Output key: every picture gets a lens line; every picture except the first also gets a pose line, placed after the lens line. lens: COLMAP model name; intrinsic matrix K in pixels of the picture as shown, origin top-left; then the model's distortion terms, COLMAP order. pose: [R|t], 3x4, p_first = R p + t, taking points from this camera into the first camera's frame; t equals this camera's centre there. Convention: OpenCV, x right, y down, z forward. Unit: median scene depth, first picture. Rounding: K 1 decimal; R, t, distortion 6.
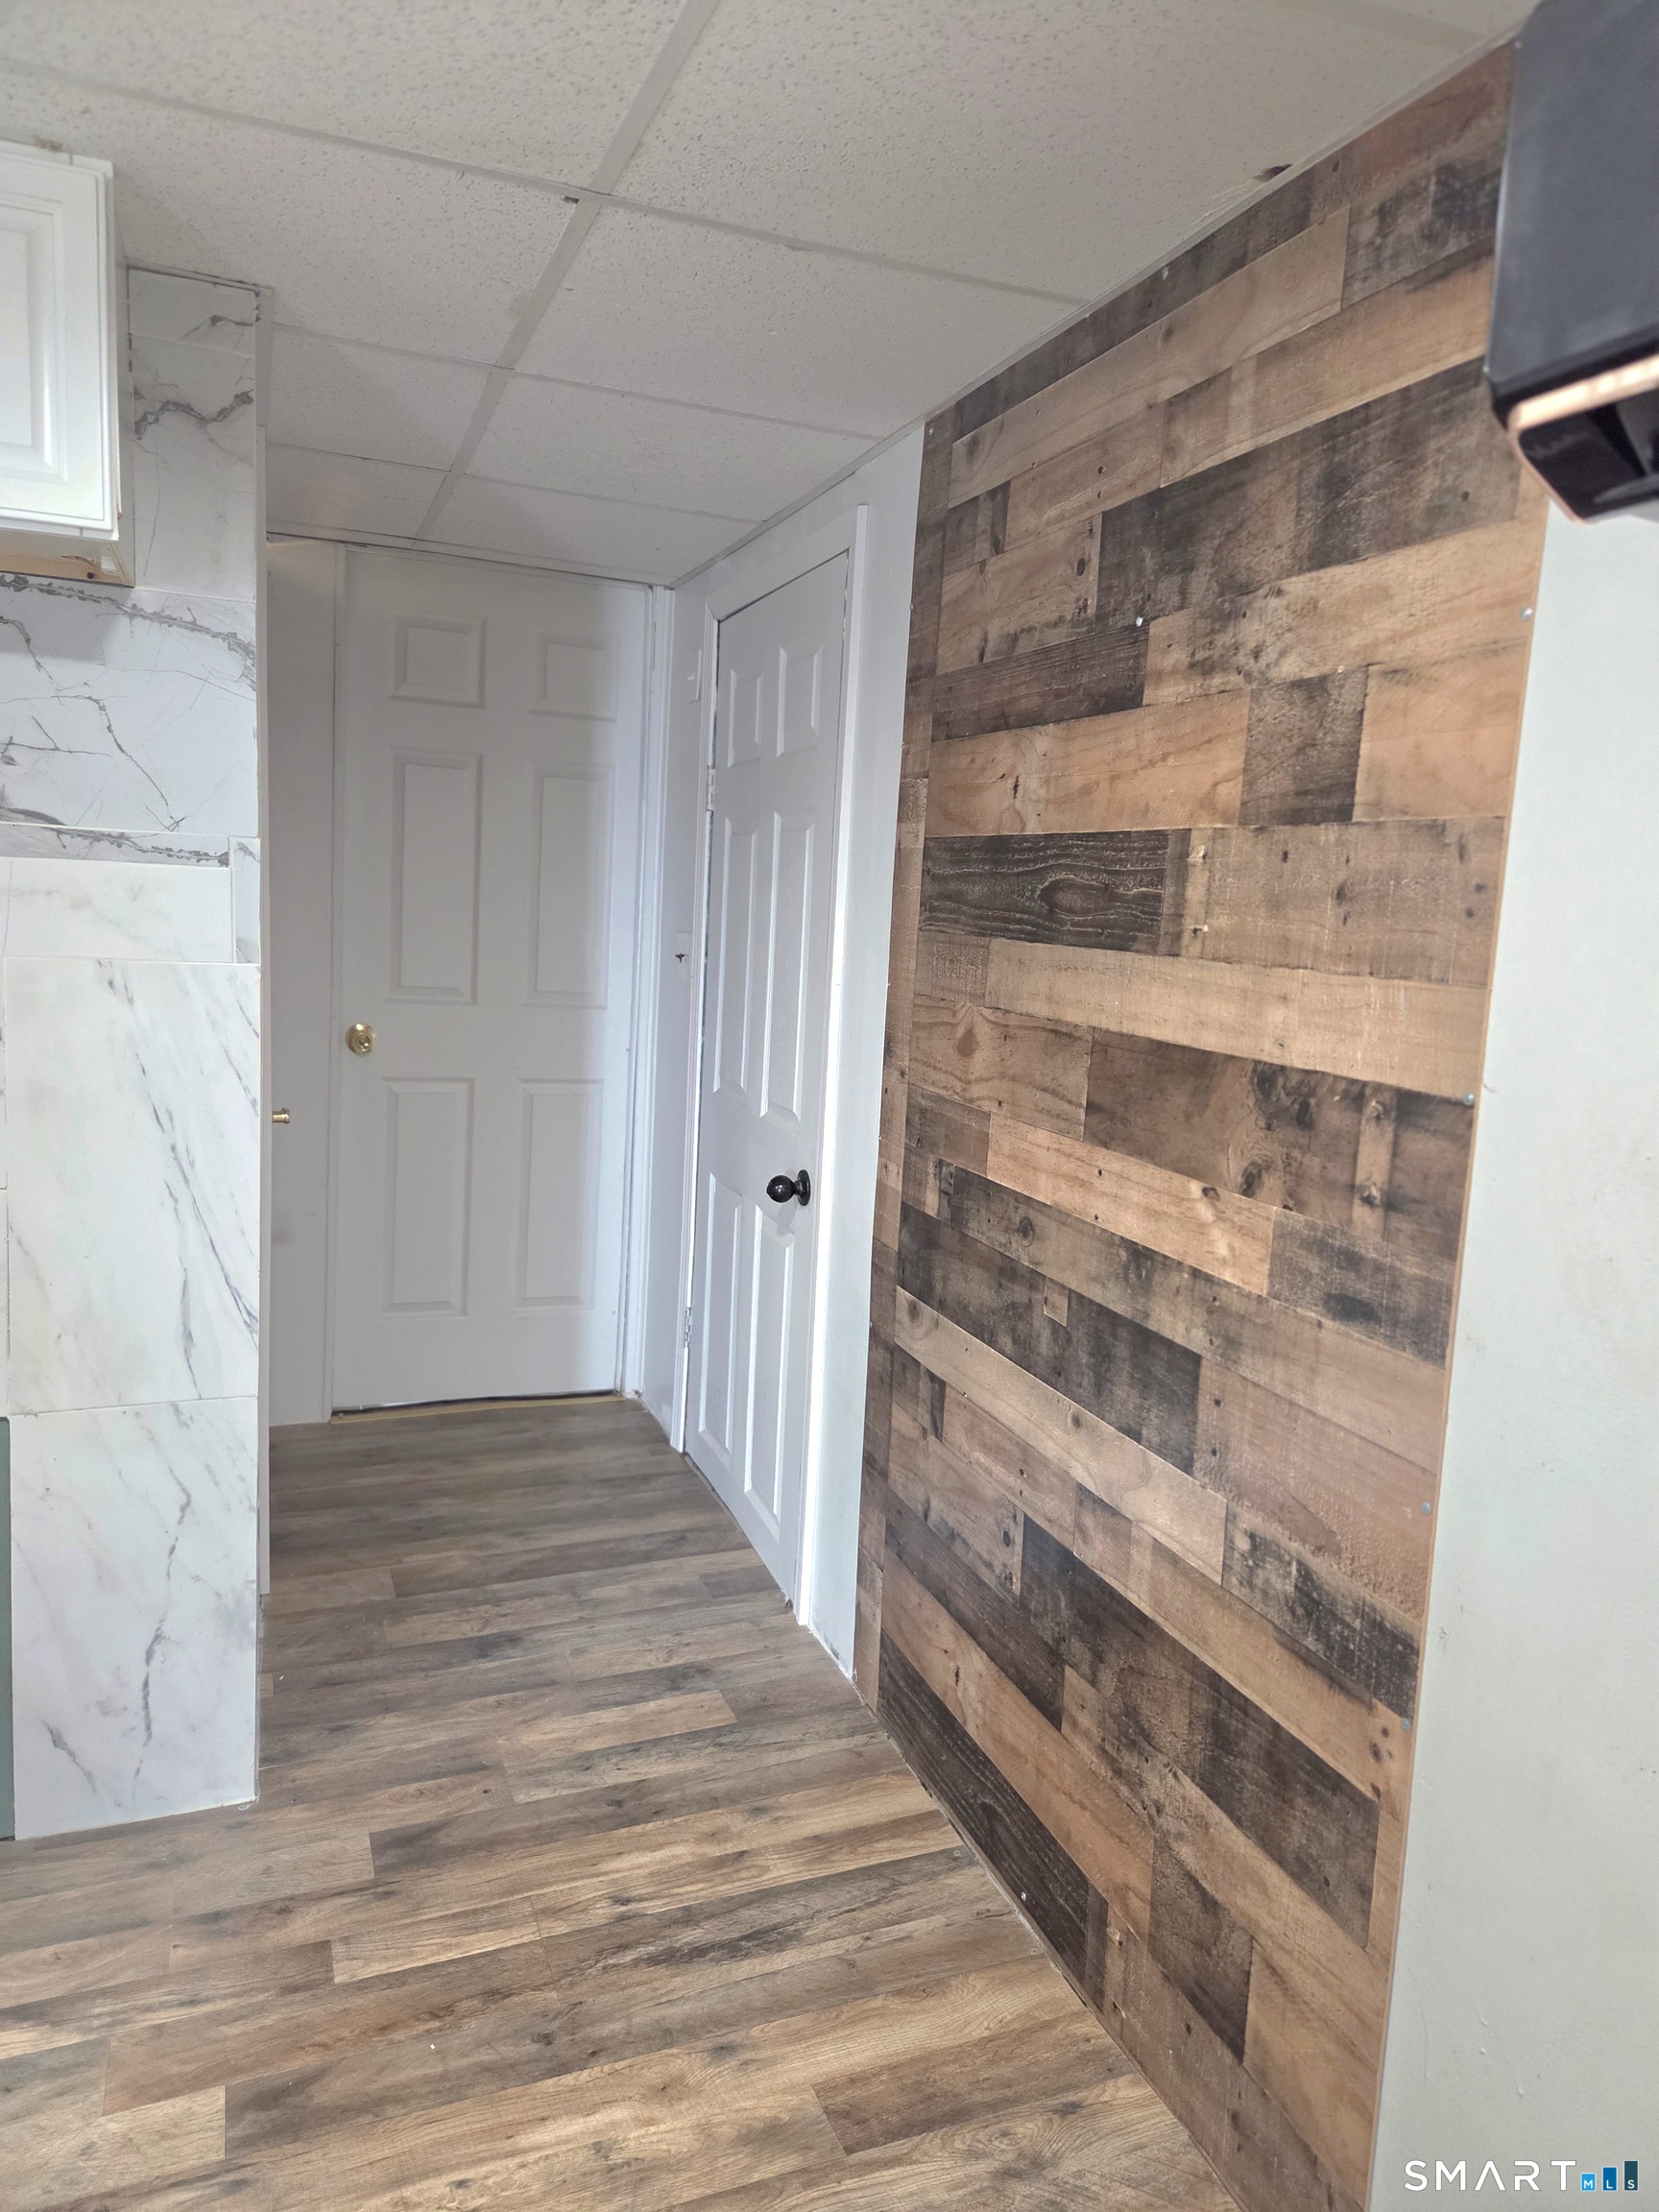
lens RADIAL K [[1486.5, 0, 820.5], [0, 1486.5, 1089.1], [0, 0, 1]] dist [0.055115, -0.030807]
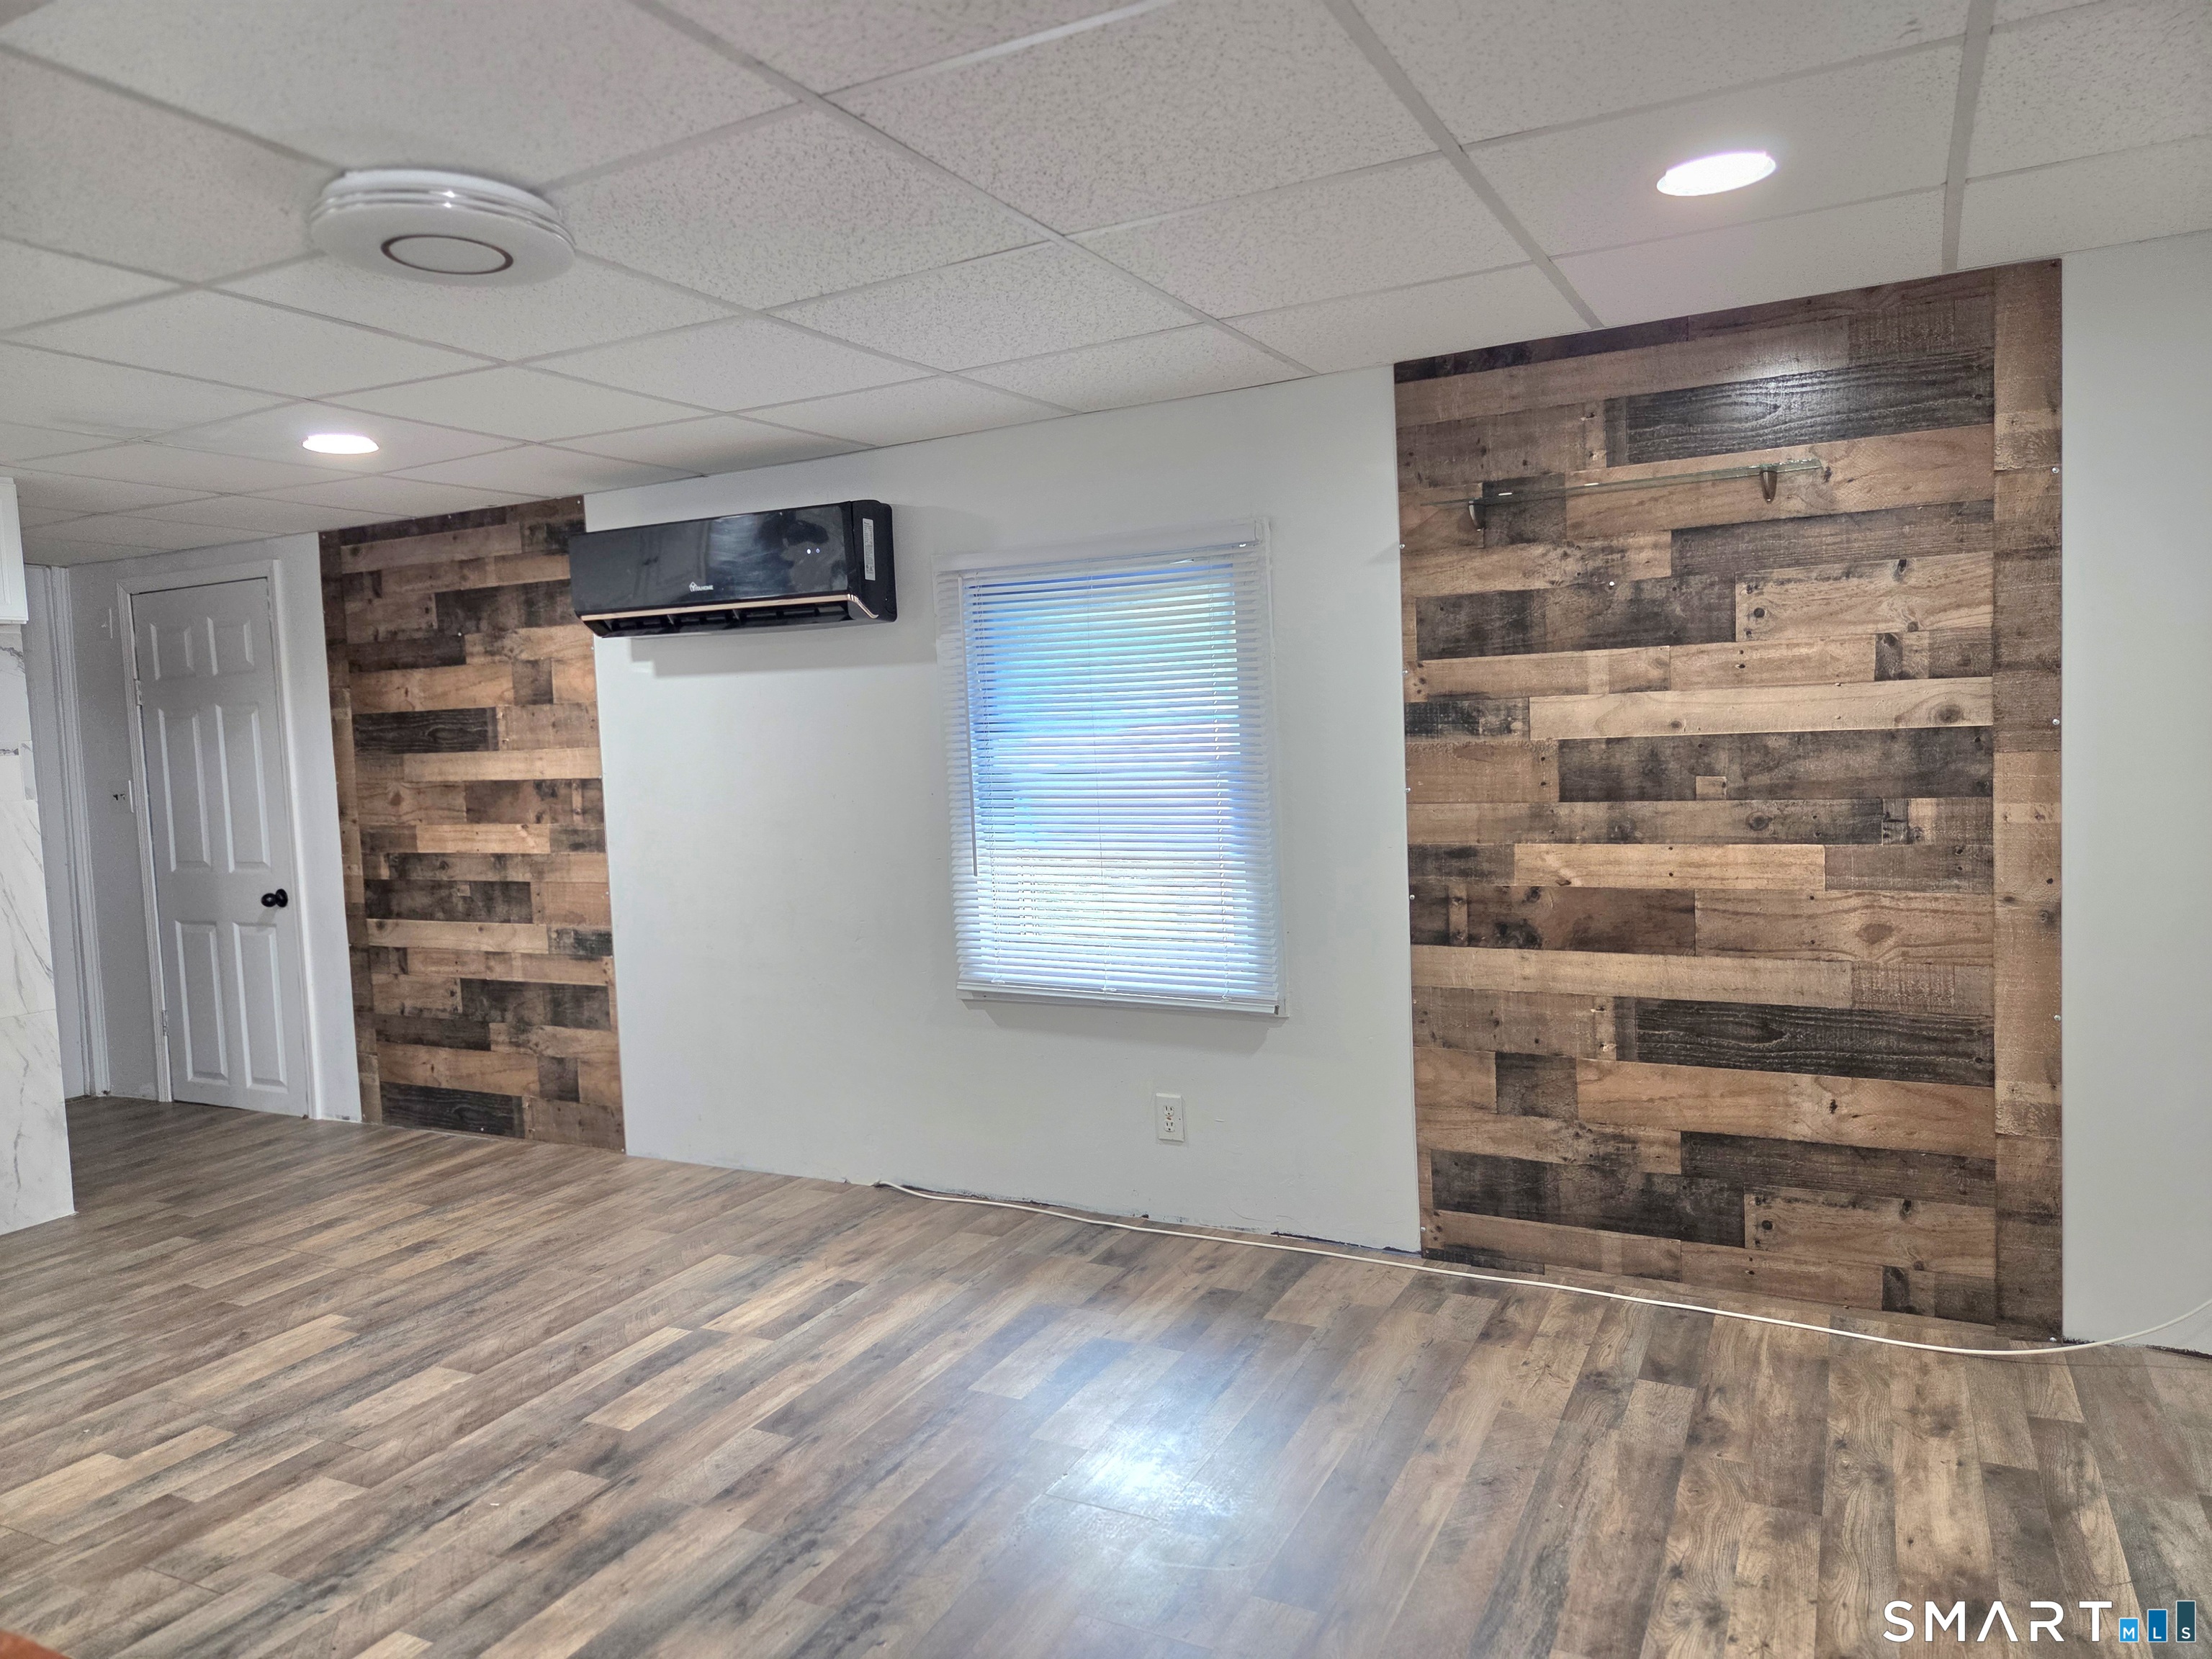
lens RADIAL K [[1486.5, 0, 1088.9], [0, 1486.5, 814.6], [0, 0, 1]] dist [0.055115, -0.030807]
pose [[0.745717, -0.121812, 0.655033, -0.788491], [0.165721, 0.986158, -0.005275, 0.228718], [-0.645324, 0.112487, 0.755582, -1.838968]]
